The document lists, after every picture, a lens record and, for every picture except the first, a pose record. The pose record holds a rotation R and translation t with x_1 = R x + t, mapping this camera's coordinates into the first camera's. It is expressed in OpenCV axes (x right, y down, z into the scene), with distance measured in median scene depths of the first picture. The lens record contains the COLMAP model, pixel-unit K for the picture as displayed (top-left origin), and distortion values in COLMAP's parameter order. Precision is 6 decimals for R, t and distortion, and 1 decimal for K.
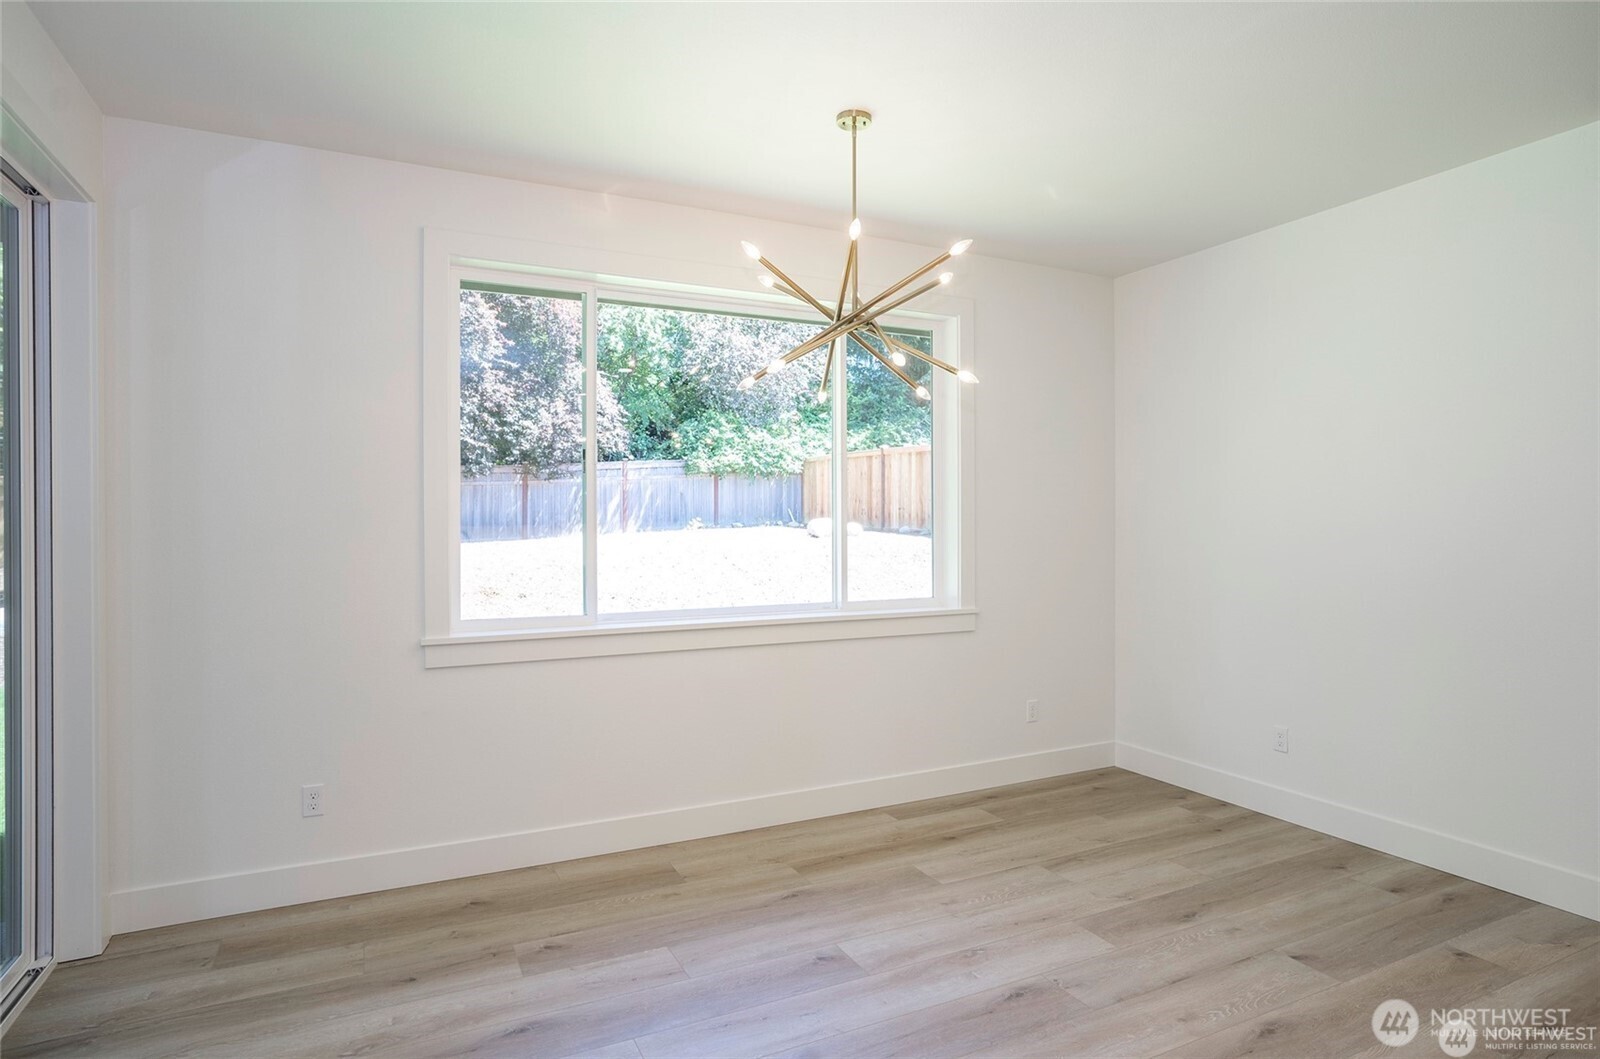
lens RADIAL K [[884.8, 0, 797.1], [0, 884.8, 523.9], [0, 0, 1]] dist [-0.038009, 0.002590]
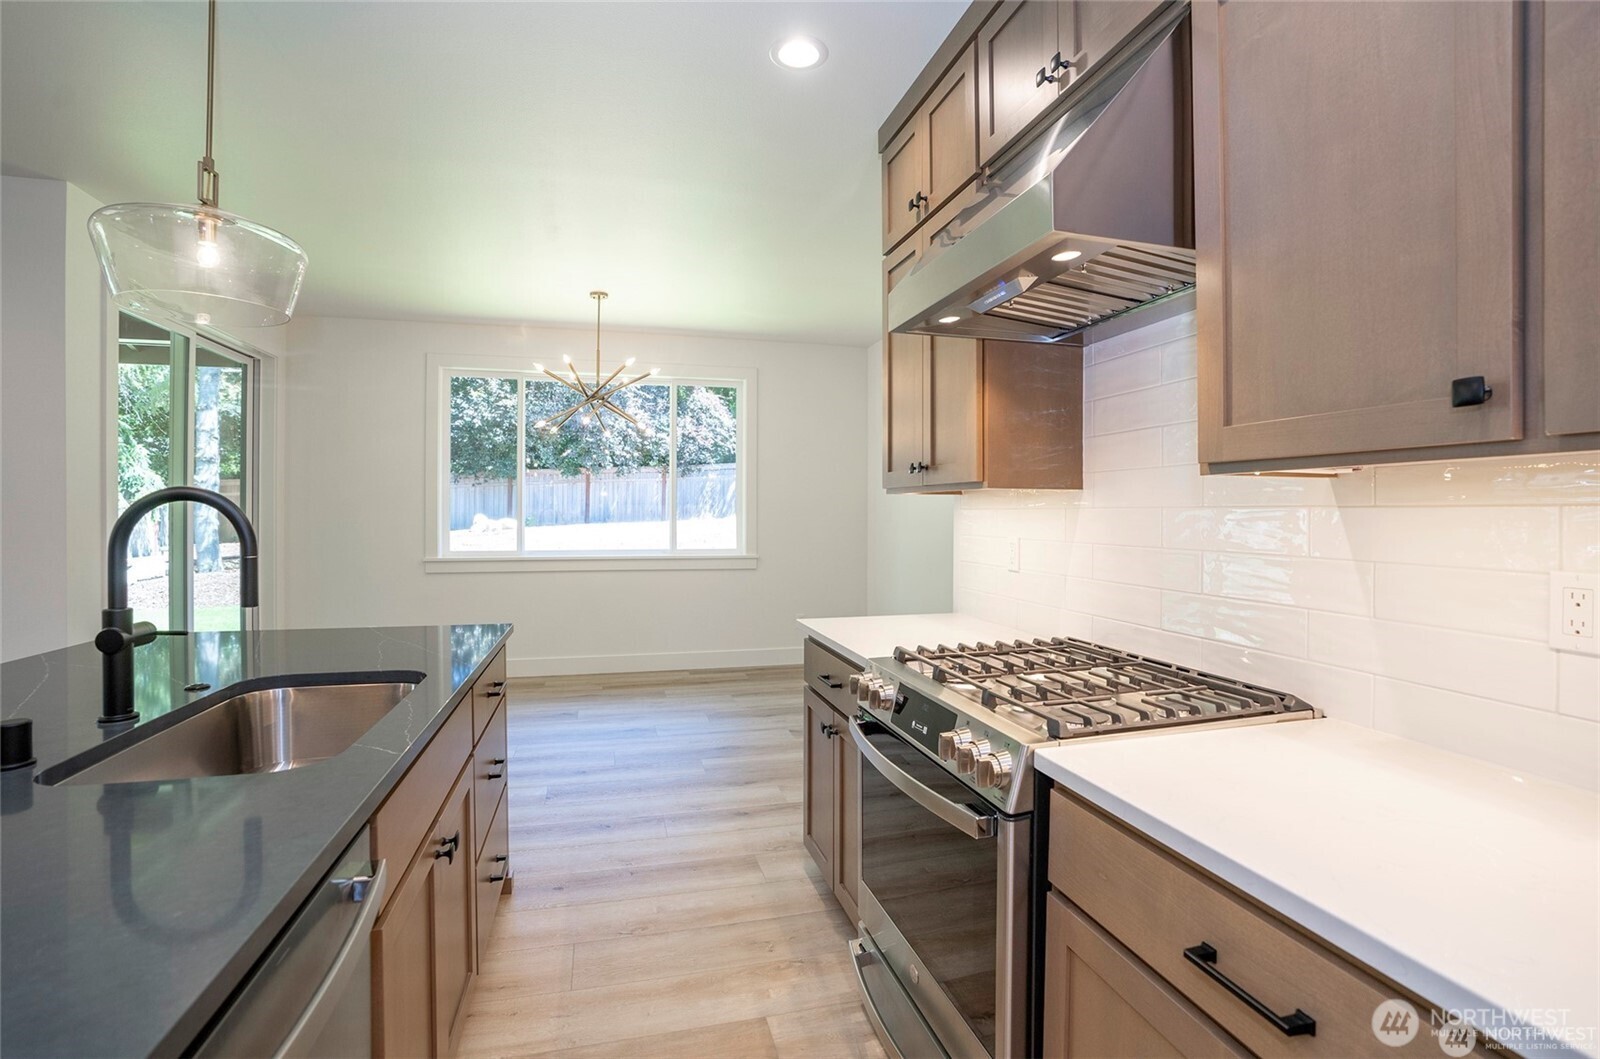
lens RADIAL K [[780.4, 0, 796.8], [0, 780.4, 506.7], [0, 0, 1]] dist [-0.047454, 0.011253]
pose [[0.975080, 0.003777, -0.221821, 0.153411], [-0.006192, 0.999929, -0.010191, 0.004925], [0.221767, 0.011311, 0.975034, -0.103128]]
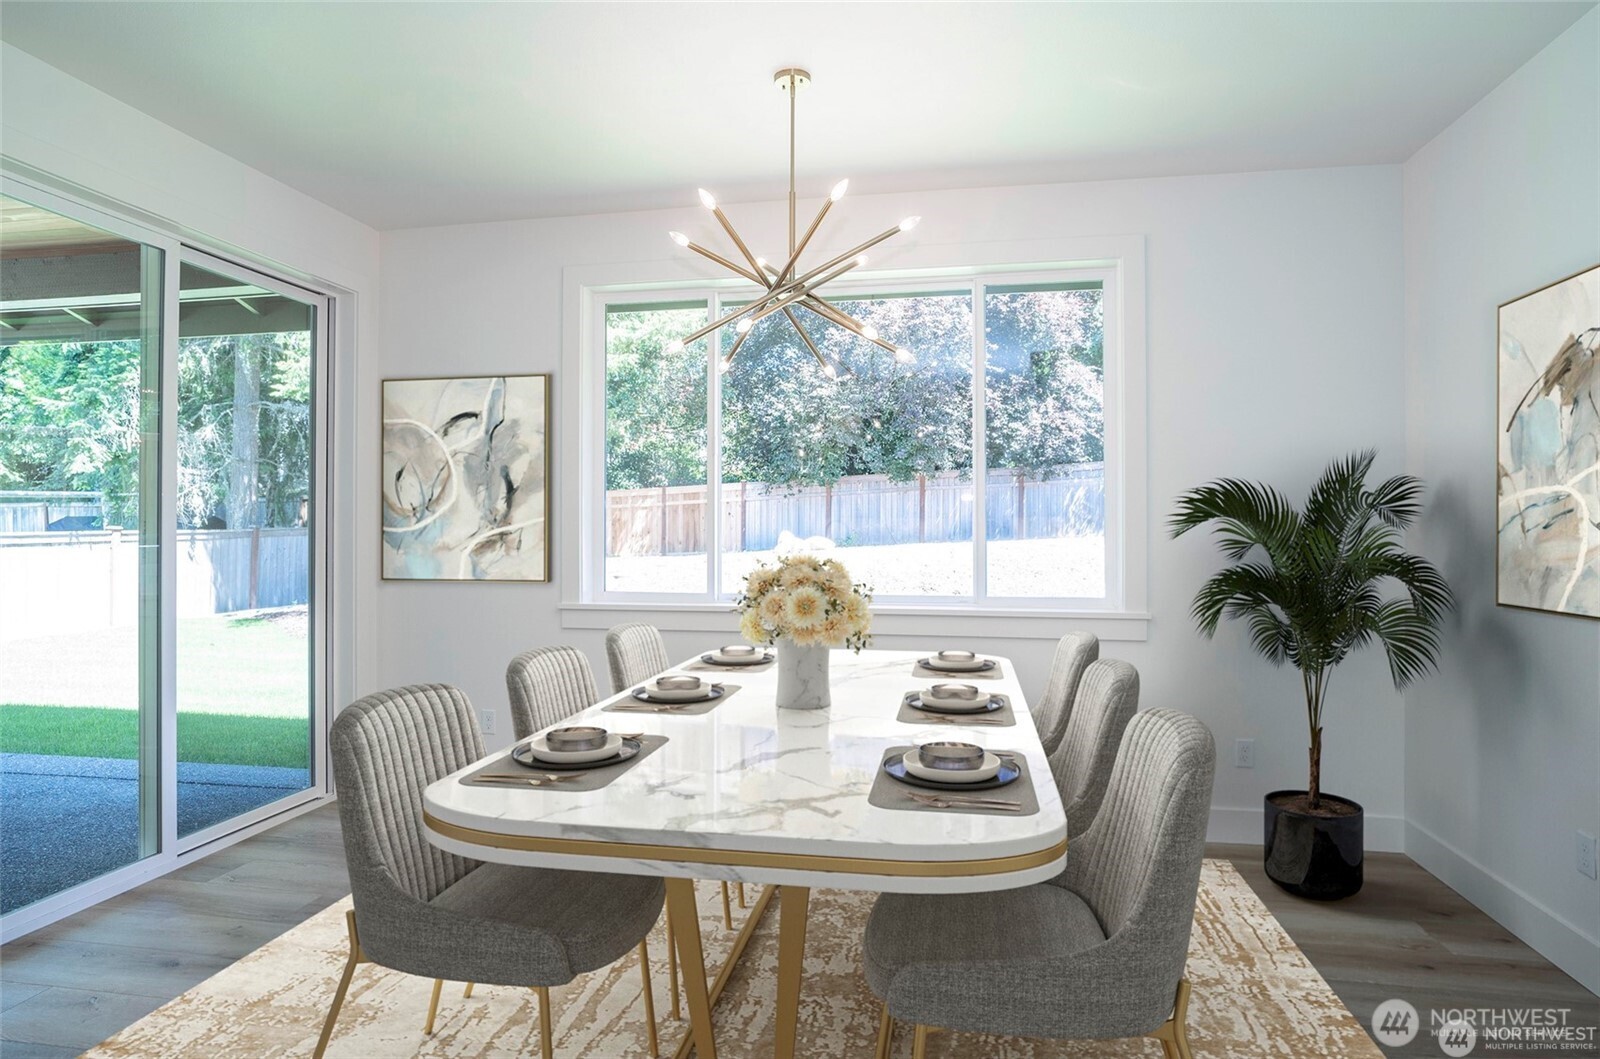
lens RADIAL K [[884.8, 0, 803.4], [0, 884.8, 523.3], [0, 0, 1]] dist [-0.038009, 0.002590]
pose [[0.796684, 0.001262, -0.604395, 0.112373], [-0.005205, 0.999975, -0.004772, 0.004515], [0.604374, 0.006948, 0.796670, 0.043443]]
